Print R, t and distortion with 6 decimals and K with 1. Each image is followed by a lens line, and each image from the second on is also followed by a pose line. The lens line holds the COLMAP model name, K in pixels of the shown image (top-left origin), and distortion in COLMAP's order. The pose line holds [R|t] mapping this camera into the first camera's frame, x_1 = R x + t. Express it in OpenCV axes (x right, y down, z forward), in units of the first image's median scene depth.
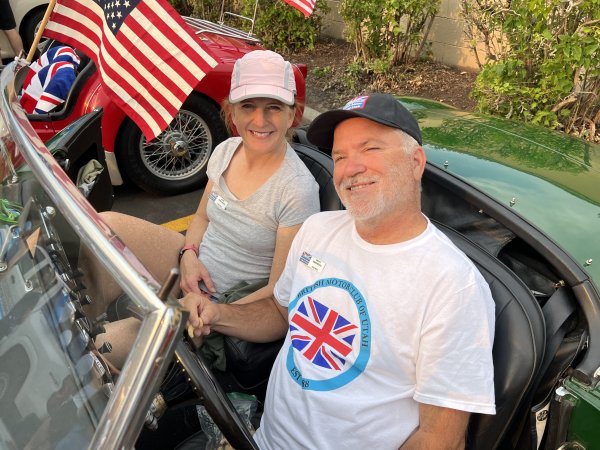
lens RADIAL K [[495.3, 0, 299.9], [0, 495.3, 223.6], [0, 0, 1]] dist [-0.006614, 0.002104]
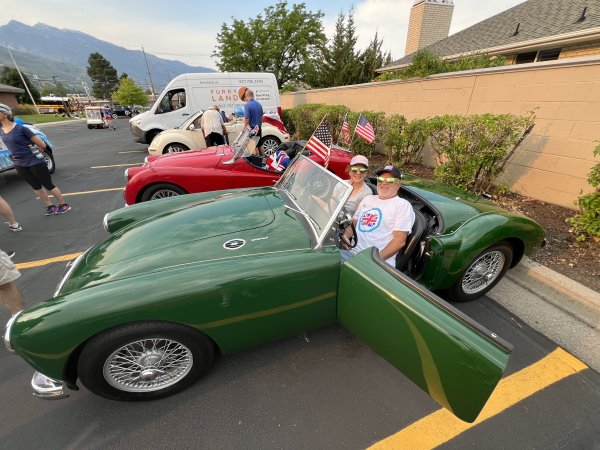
lens RADIAL K [[238.0, 0, 296.9], [0, 238.0, 227.5], [0, 0, 1]] dist [-0.001260, -0.000096]
pose [[0.966562, 0.124304, -0.224291, -0.034237], [-0.134502, 0.990437, -0.030714, 0.151397], [0.218328, 0.059855, 0.974038, -0.394466]]
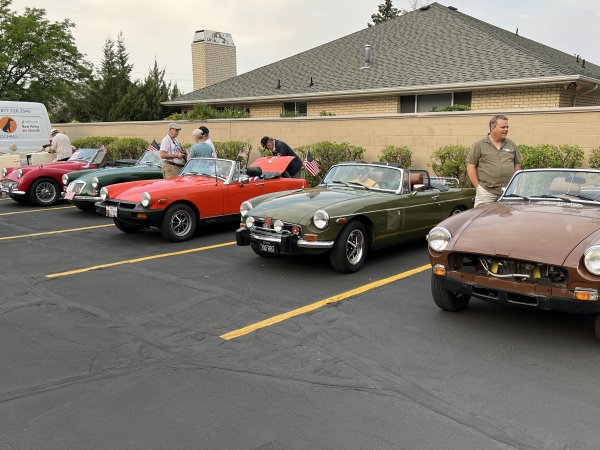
lens RADIAL K [[593.2, 0, 299.3], [0, 593.2, 231.0], [0, 0, 1]] dist [0.016381, 0.000000]
pose [[0.967926, -0.013787, 0.250856, -0.311876], [0.108256, 0.923930, -0.366926, 2.871281], [-0.226714, 0.382314, 0.895788, -4.763548]]
